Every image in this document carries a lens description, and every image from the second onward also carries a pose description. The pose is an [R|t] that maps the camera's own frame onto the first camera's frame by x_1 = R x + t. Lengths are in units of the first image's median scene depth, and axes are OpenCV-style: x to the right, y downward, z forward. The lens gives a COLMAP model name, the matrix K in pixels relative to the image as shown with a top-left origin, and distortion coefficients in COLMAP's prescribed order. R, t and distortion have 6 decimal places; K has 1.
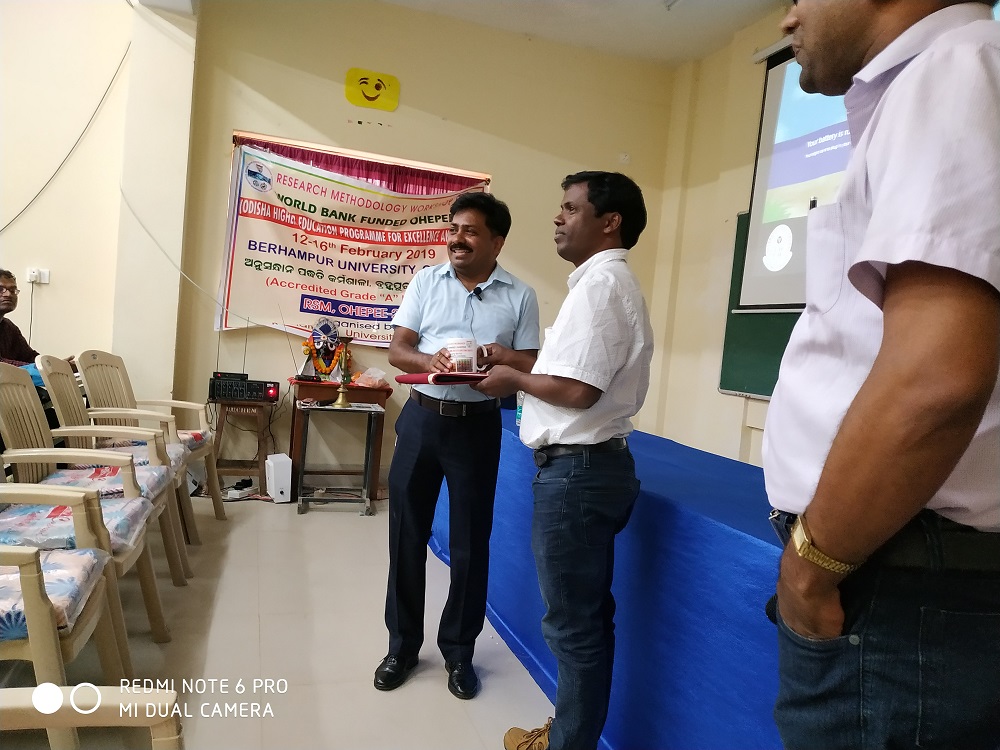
lens RADIAL K [[700.2, 0, 500.0], [0, 700.2, 375.0], [0, 0, 1]] dist [0.025797, -0.000606]
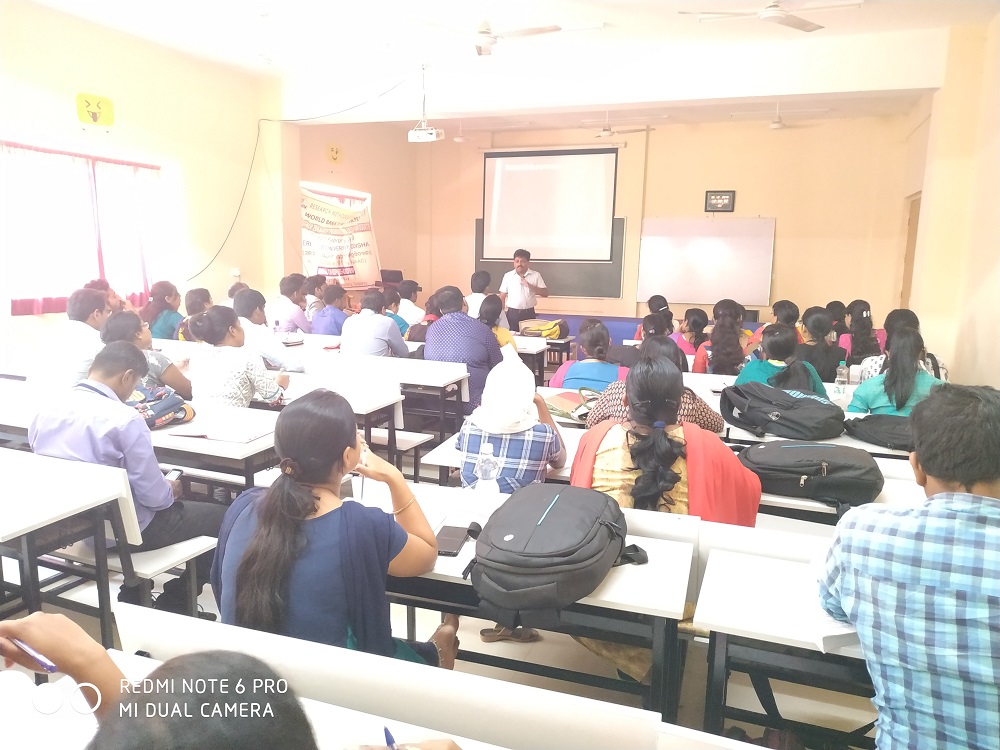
lens RADIAL K [[737.2, 0, 488.5], [0, 737.2, 376.2], [0, 0, 1]] dist [0.136833, -0.275186]
pose [[0.652742, -0.191407, 0.733002, -1.477107], [0.074035, 0.979042, 0.189726, -0.168095], [-0.753954, -0.069575, 0.653232, -0.657239]]
